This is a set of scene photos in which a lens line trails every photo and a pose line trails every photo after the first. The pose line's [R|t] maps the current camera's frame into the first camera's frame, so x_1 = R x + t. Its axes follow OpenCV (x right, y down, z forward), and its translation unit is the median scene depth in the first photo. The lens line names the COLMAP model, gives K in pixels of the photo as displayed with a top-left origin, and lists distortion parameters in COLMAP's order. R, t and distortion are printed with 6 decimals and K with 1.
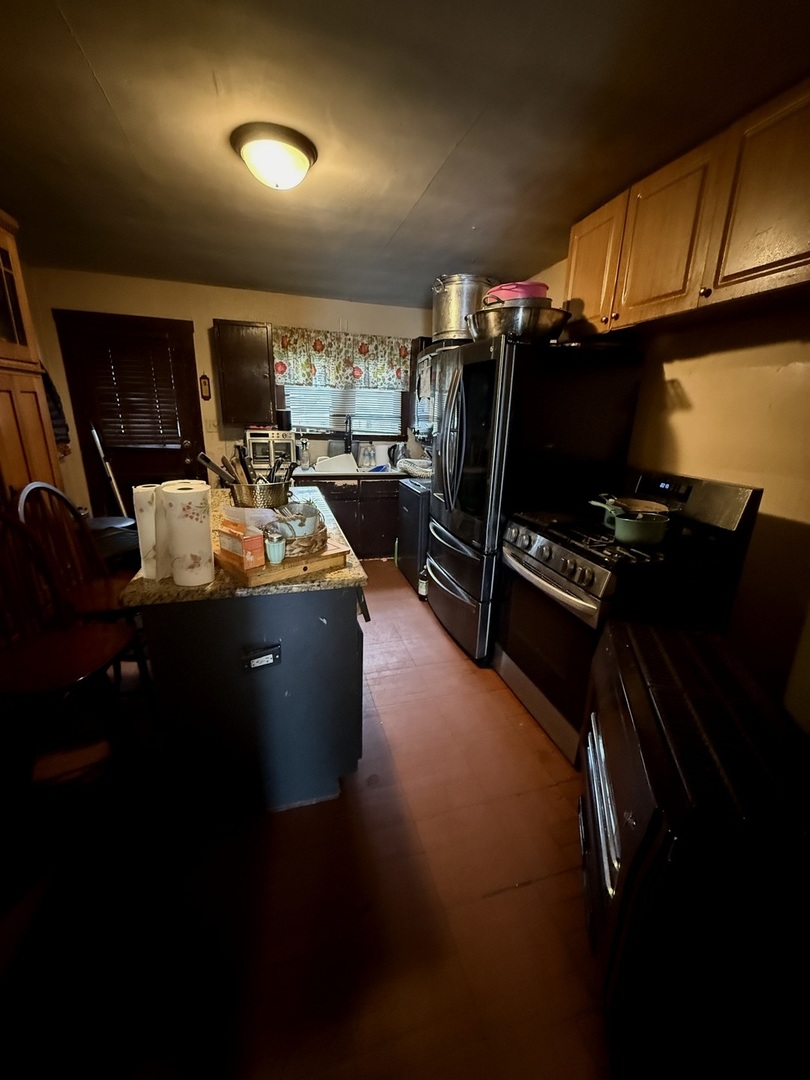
lens RADIAL K [[428.1, 0, 402.9], [0, 428.1, 538.9], [0, 0, 1]] dist [-0.001511, -0.000107]
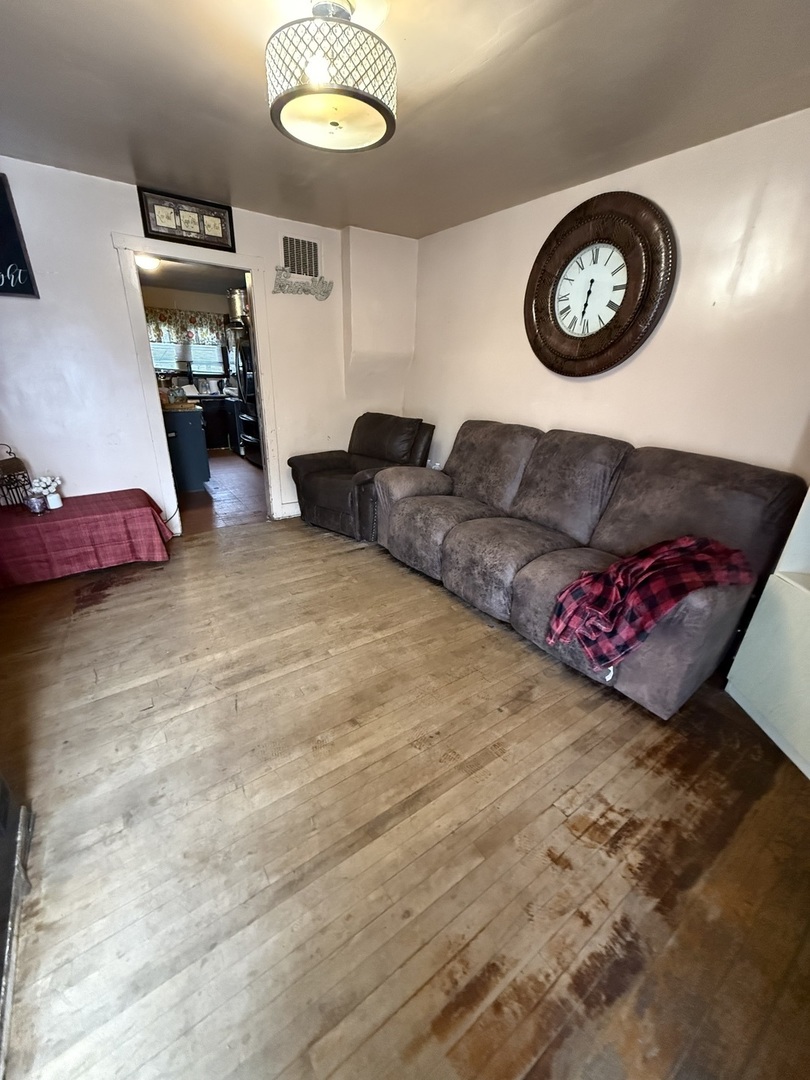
lens RADIAL K [[428.1, 0, 409.7], [0, 428.1, 540.3], [0, 0, 1]] dist [-0.001511, -0.000107]
pose [[0.947496, -0.117089, 0.297561, 0.113655], [0.083193, 0.988767, 0.124172, 0.267774], [-0.308757, -0.092898, 0.946593, -0.918427]]
